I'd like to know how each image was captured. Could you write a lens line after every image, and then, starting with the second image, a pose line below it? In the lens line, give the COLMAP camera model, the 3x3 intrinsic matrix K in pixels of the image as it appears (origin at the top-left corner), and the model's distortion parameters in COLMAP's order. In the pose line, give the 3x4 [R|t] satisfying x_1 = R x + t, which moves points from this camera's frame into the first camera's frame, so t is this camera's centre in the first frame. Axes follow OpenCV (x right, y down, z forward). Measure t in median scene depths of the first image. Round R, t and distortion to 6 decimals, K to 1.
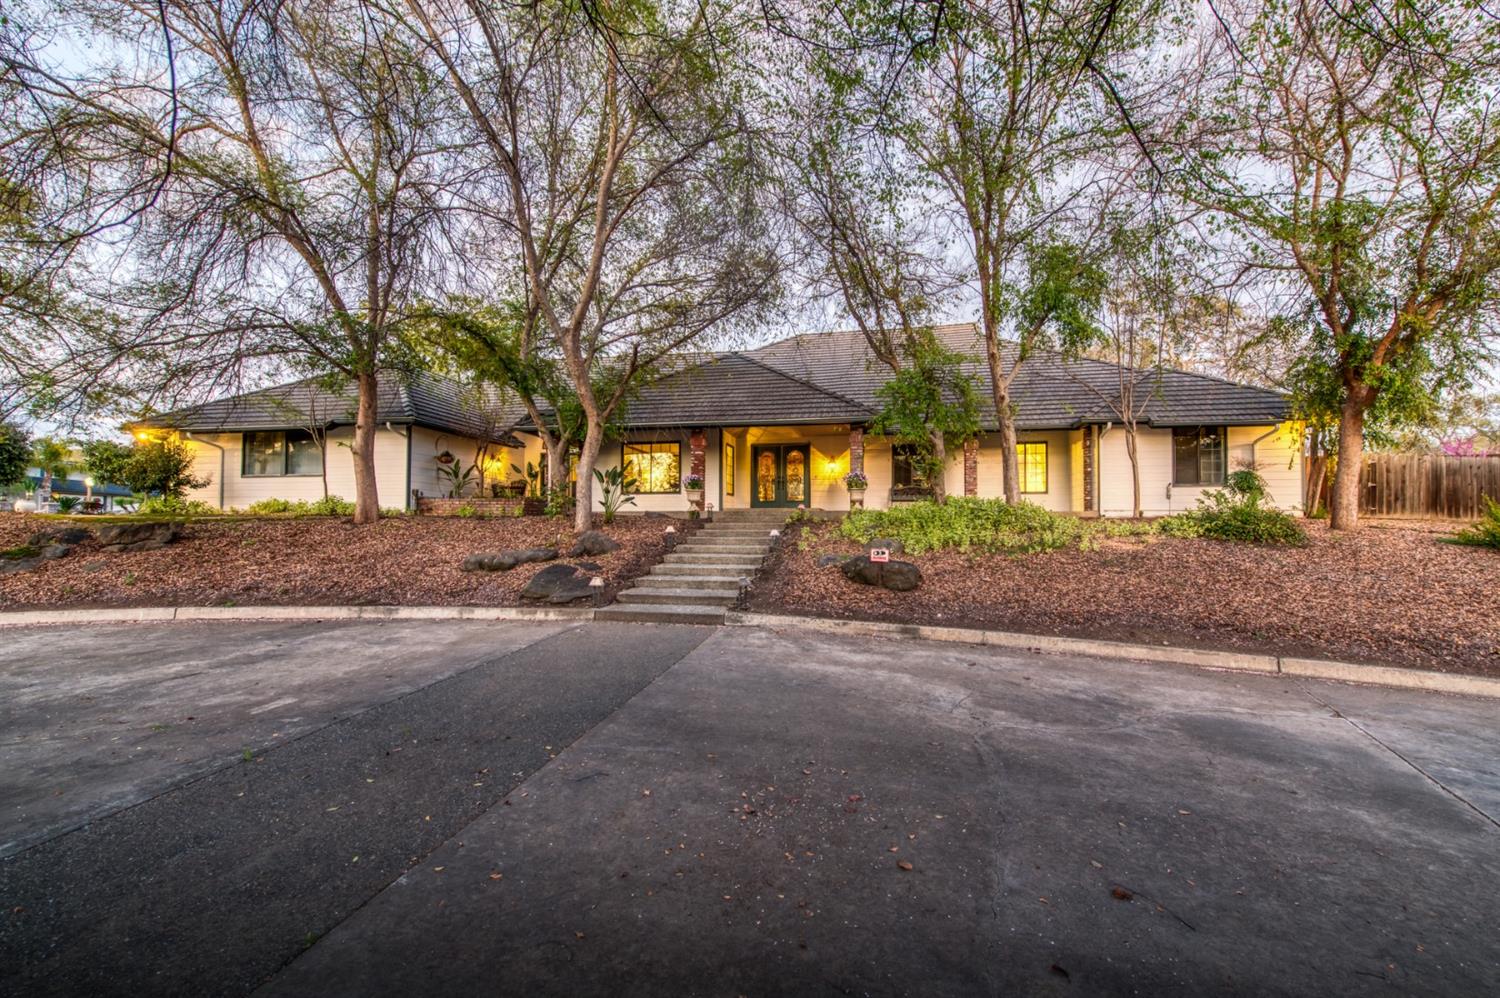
lens RADIAL K [[637.6, 0, 750.9], [0, 637.6, 511.4], [0, 0, 1]] dist [-0.003349, -0.000305]
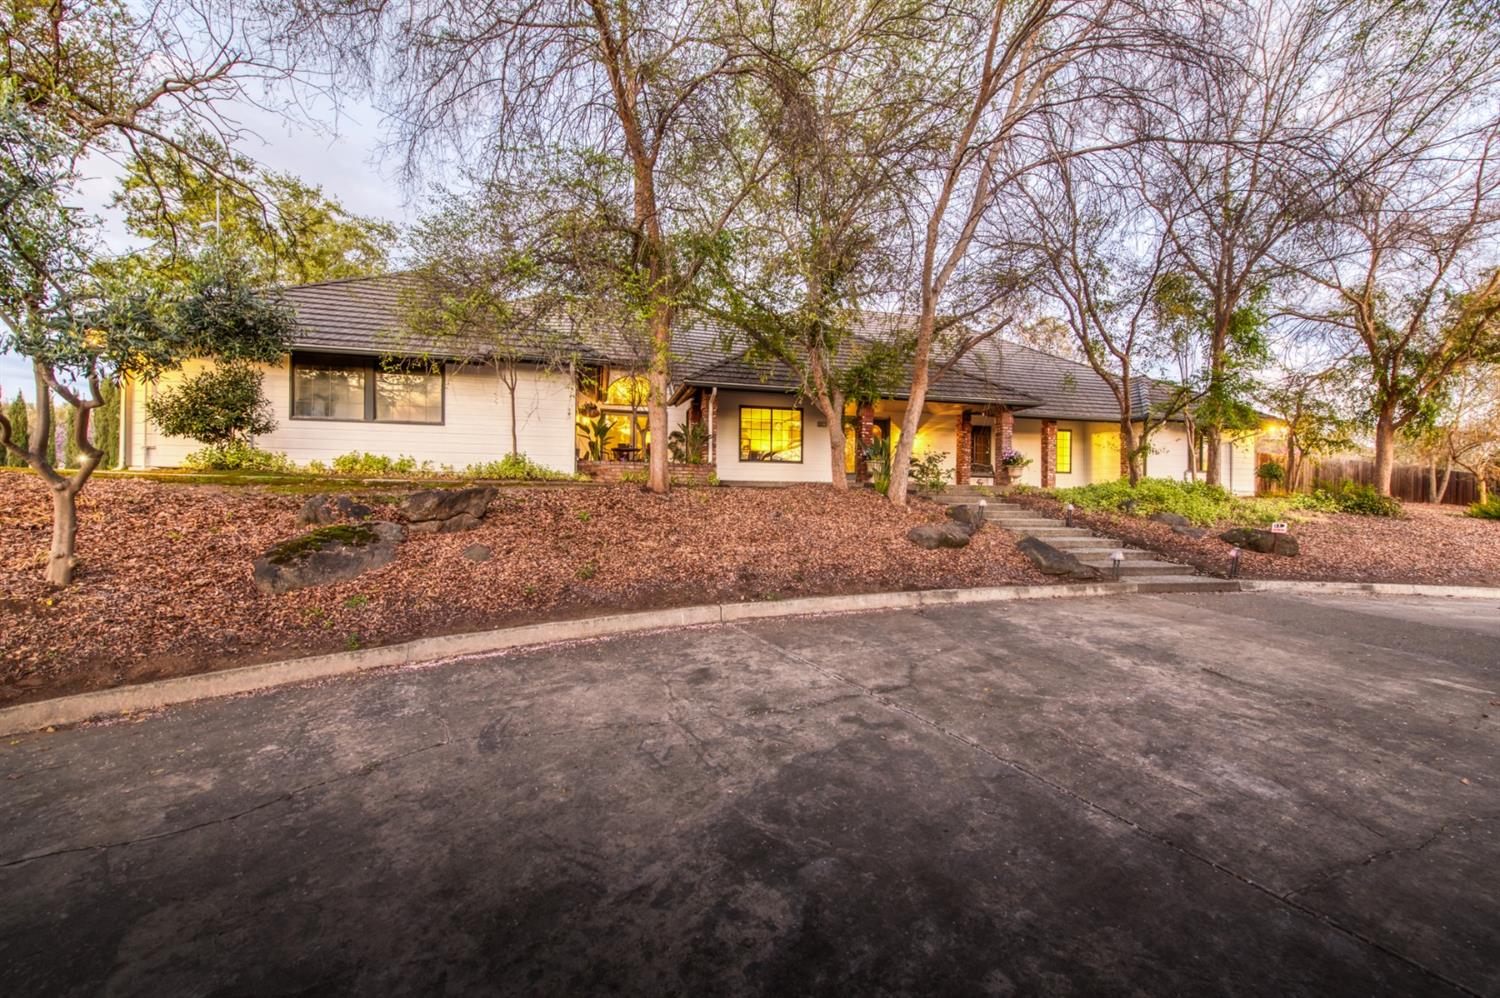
lens RADIAL K [[637.6, 0, 750.3], [0, 637.6, 498.5], [0, 0, 1]] dist [-0.003349, -0.000305]
pose [[0.913873, 0.010871, 0.405854, -0.831620], [-0.023141, 0.999411, 0.025337, 0.004379], [-0.405339, -0.032546, 0.913587, 0.213251]]
